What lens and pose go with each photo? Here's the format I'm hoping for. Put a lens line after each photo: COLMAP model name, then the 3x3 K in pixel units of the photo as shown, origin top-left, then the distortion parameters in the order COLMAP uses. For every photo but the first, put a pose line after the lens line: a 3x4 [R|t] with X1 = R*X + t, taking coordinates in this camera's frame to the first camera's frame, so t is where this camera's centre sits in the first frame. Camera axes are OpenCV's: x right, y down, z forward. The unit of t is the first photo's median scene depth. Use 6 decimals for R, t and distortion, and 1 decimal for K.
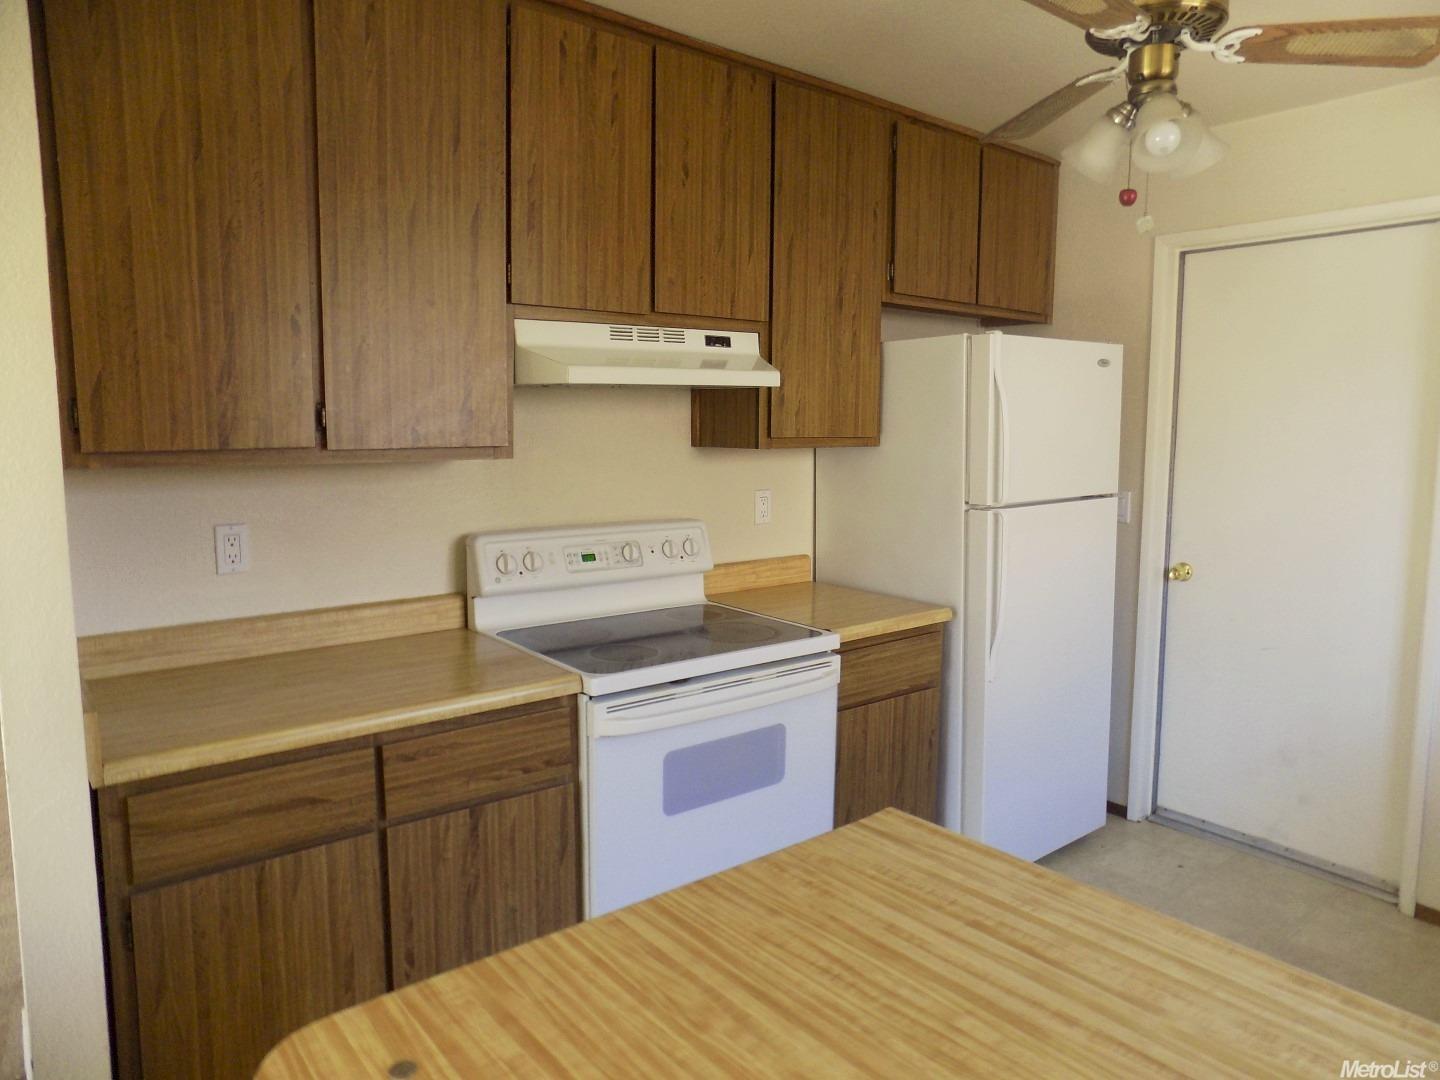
lens RADIAL K [[964.4, 0, 717.9], [0, 964.4, 529.7], [0, 0, 1]] dist [-0.041114, 0.027557]
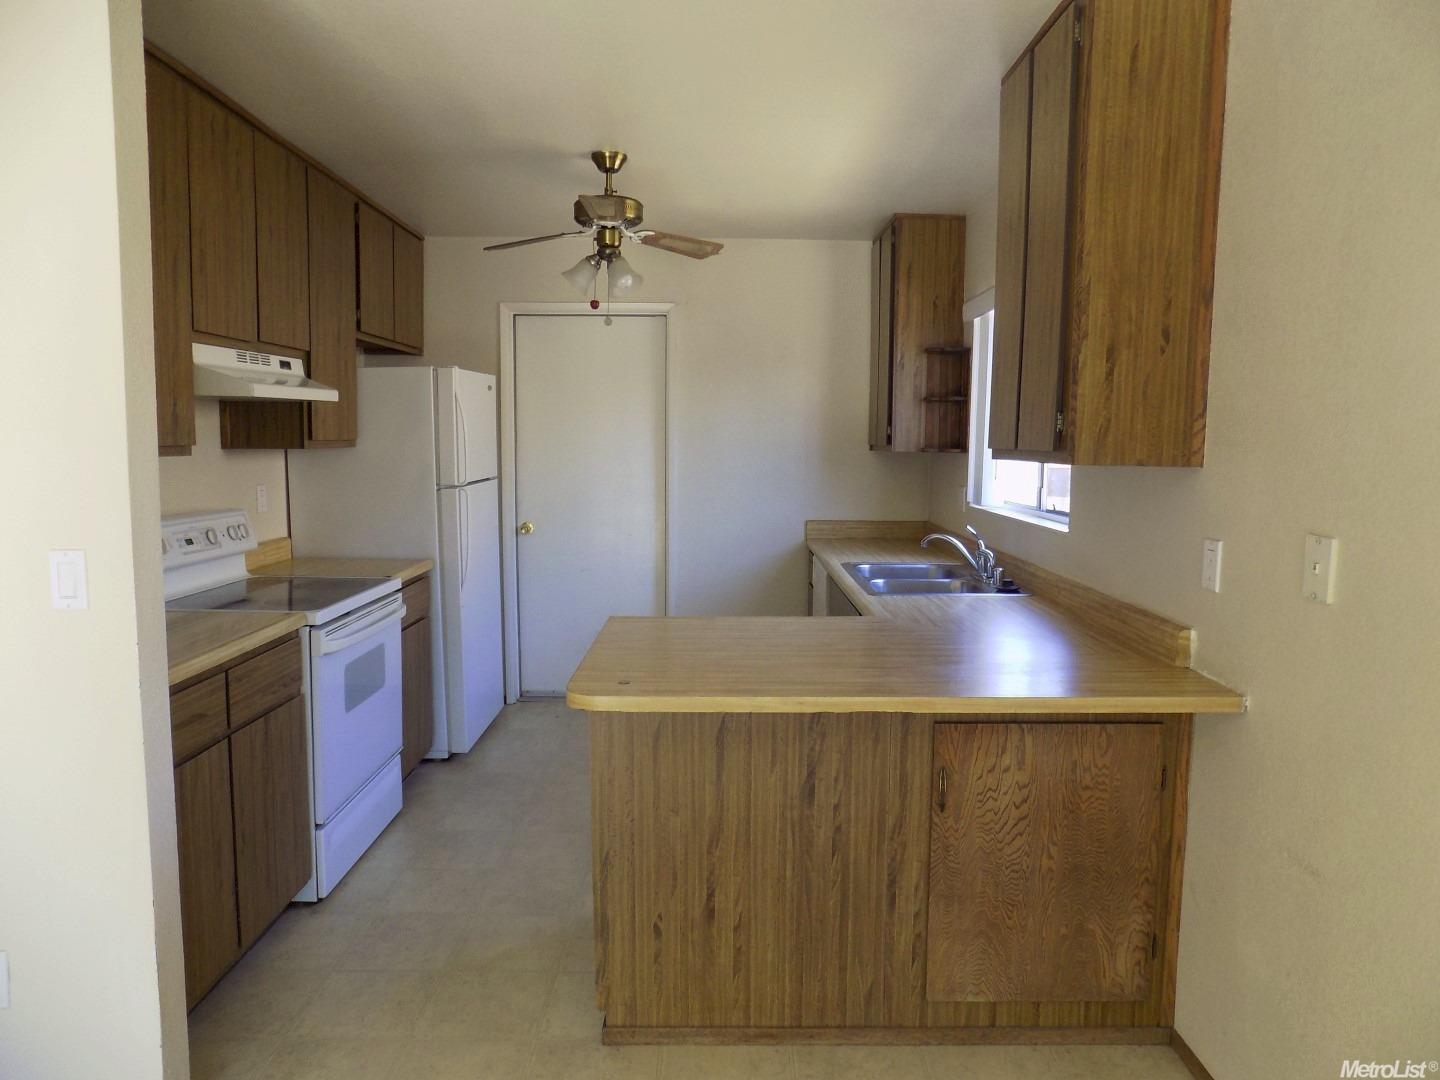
lens RADIAL K [[964.4, 0, 721.4], [0, 964.4, 541.1], [0, 0, 1]] dist [-0.041114, 0.027557]
pose [[0.635364, -0.085117, 0.767508, -0.609815], [0.082176, 0.995716, 0.042398, 0.031504], [-0.767828, 0.036132, 0.639636, -0.246815]]
